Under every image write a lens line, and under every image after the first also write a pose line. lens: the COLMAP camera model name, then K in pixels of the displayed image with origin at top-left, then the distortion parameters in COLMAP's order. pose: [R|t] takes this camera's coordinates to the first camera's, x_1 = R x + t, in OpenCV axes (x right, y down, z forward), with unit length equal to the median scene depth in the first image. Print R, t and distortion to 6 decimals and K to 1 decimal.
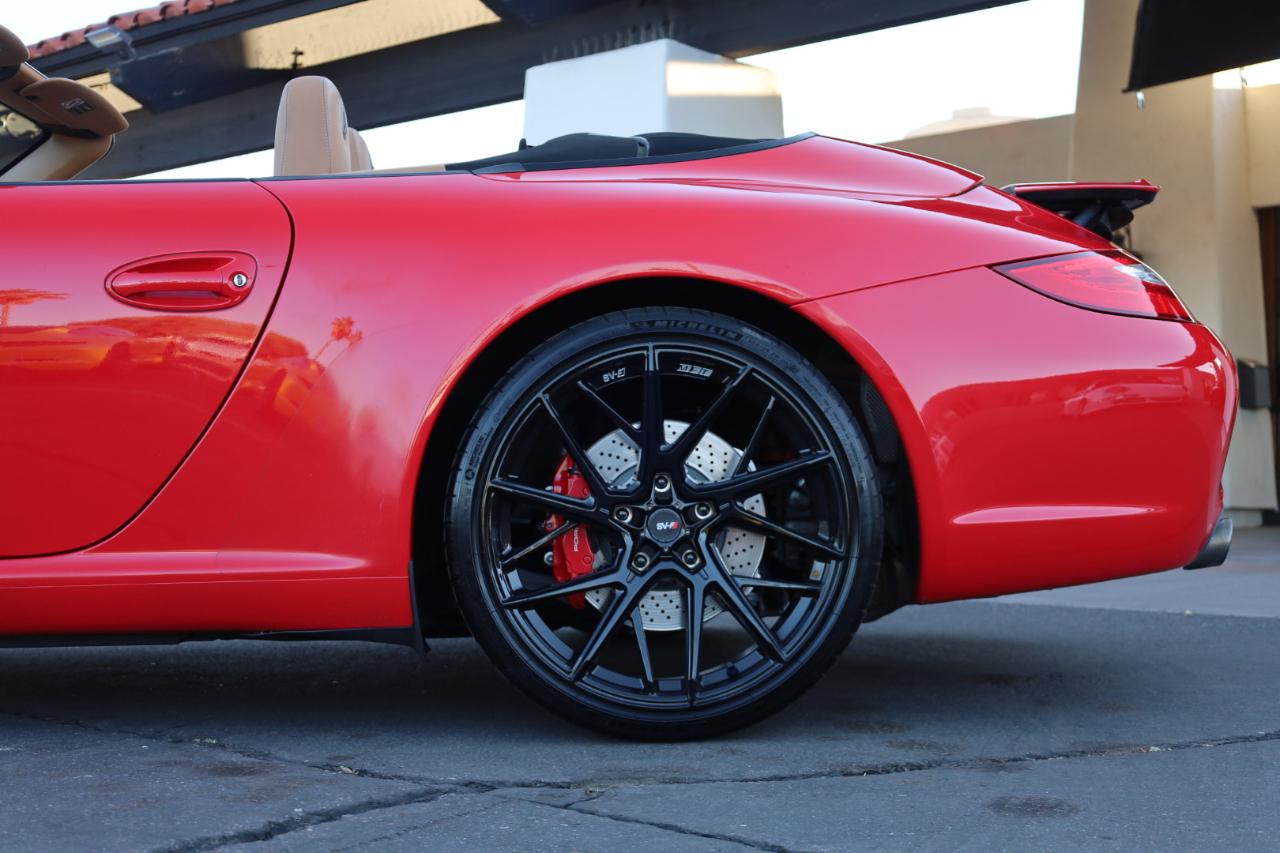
lens RADIAL K [[1848.9, 0, 640.0], [0, 1848.9, 426.5], [0, 0, 1]] dist [0.020740, -0.029736]
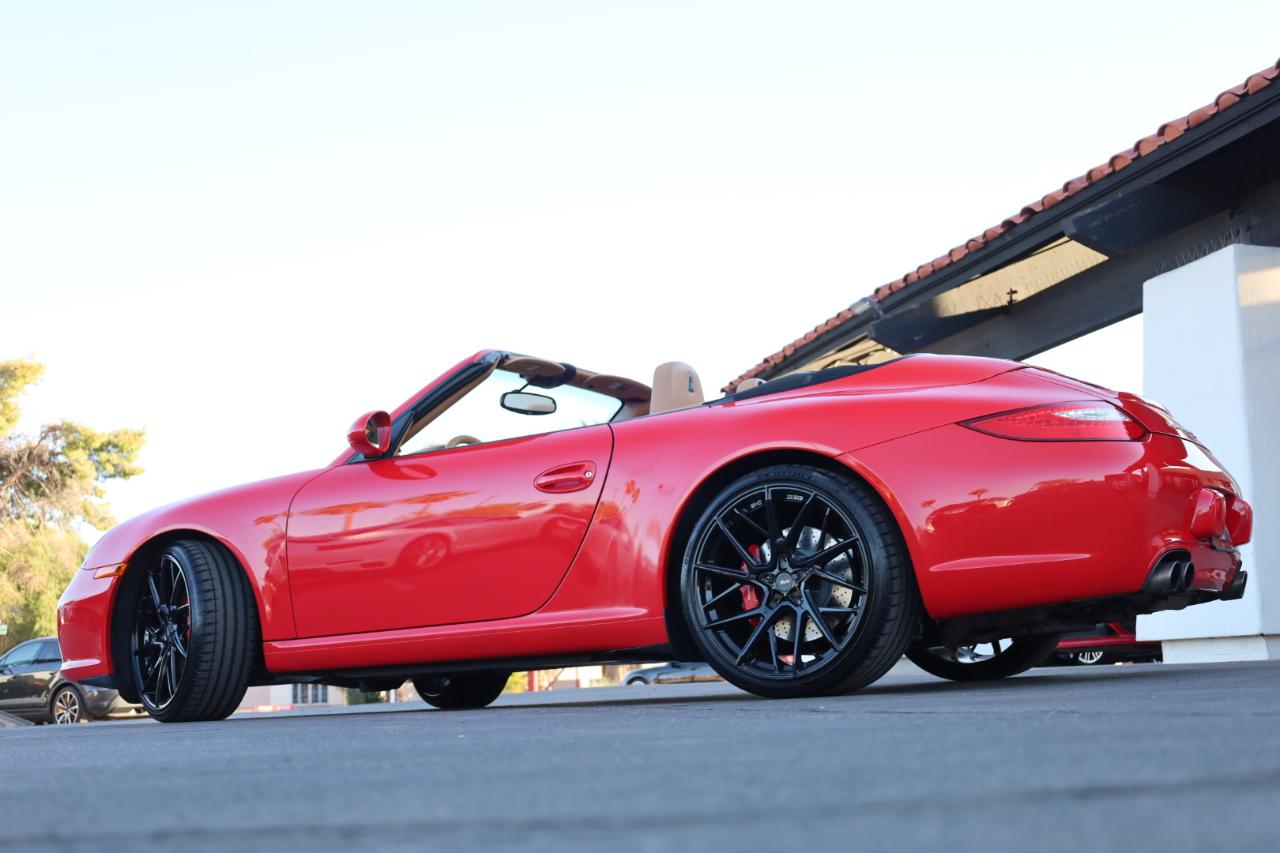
lens RADIAL K [[1848.9, 0, 640.0], [0, 1848.9, 426.5], [0, 0, 1]] dist [0.020740, -0.029736]
pose [[0.821145, -0.115743, -0.558860, 0.957503], [0.053717, 0.990547, -0.126220, 0.126128], [0.568186, 0.073625, 0.819600, -0.625780]]
